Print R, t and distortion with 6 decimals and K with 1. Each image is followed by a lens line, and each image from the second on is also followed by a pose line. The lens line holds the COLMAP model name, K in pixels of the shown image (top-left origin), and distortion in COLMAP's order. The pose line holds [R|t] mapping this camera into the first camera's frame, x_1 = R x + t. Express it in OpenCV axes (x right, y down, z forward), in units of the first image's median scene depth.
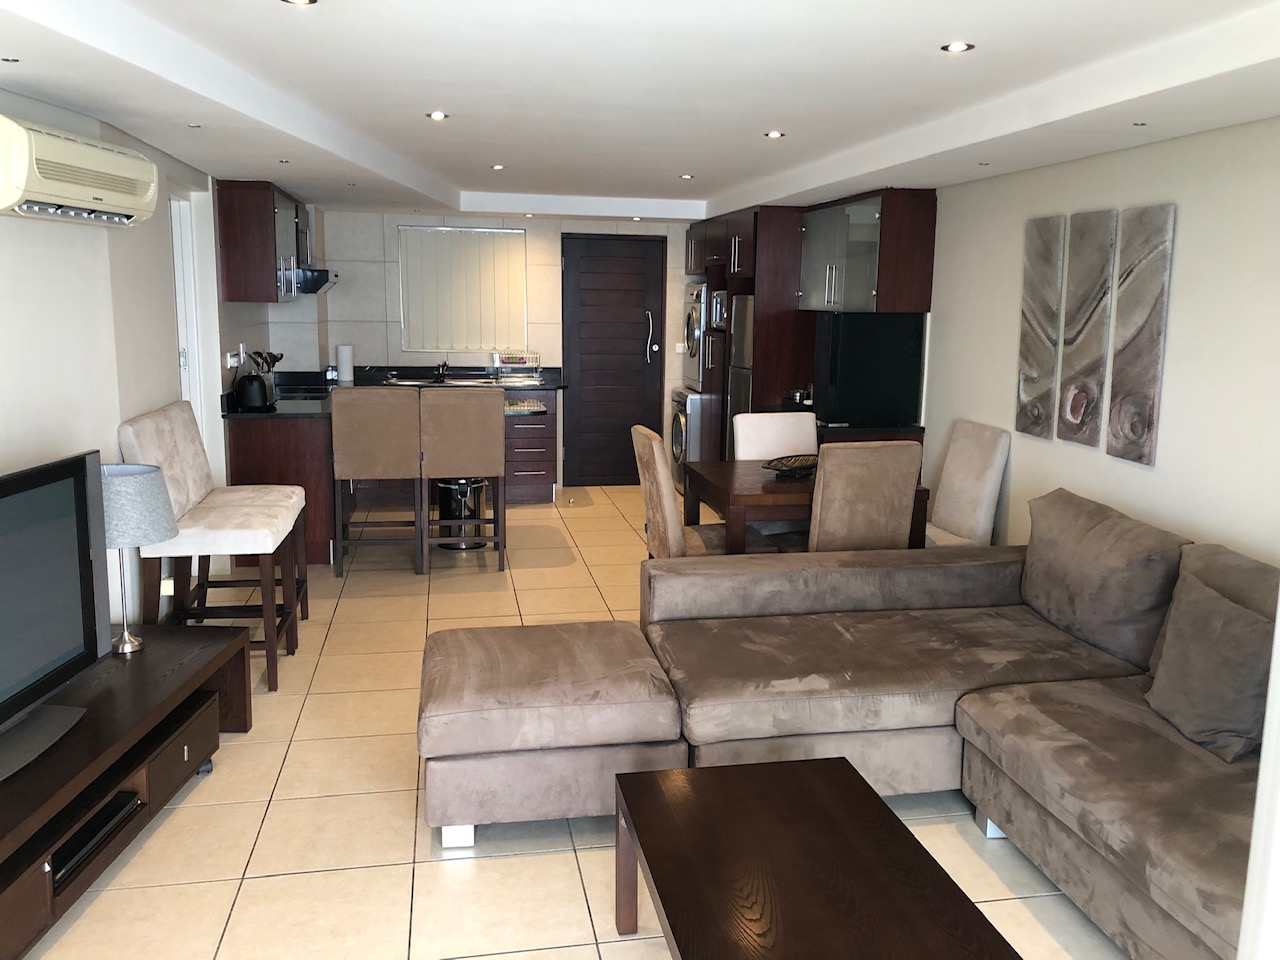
lens RADIAL K [[1028.8, 0, 643.6], [0, 1028.8, 475.3], [0, 0, 1]] dist [0.064772, -0.083612]
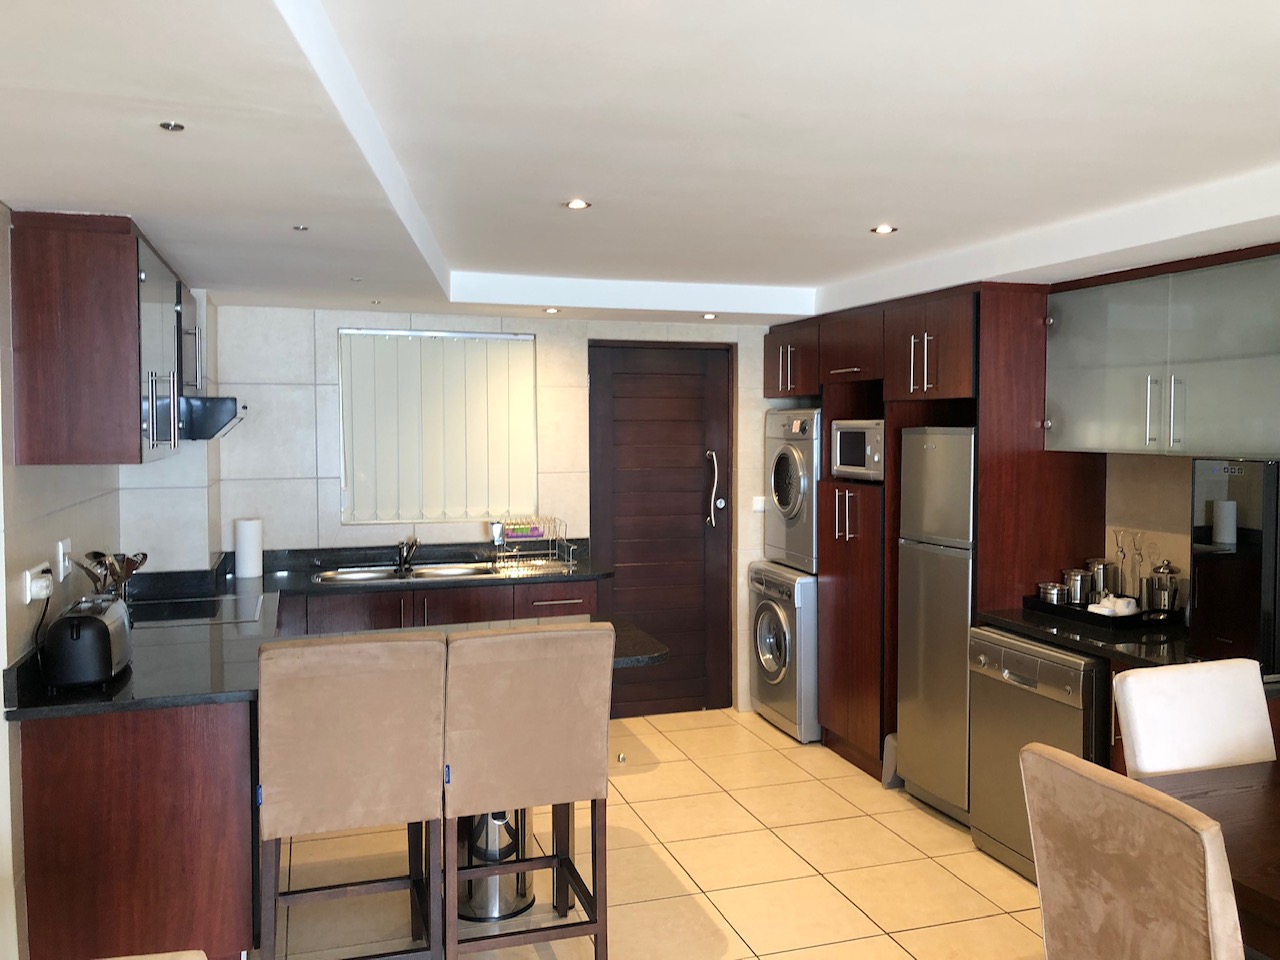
lens RADIAL K [[1028.8, 0, 643.6], [0, 1028.8, 475.3], [0, 0, 1]] dist [0.064772, -0.083612]
pose [[0.992195, -0.022830, 0.122586, -0.133014], [0.037417, 0.992304, -0.118040, -0.070471], [-0.118948, 0.121705, 0.985413, 0.366855]]
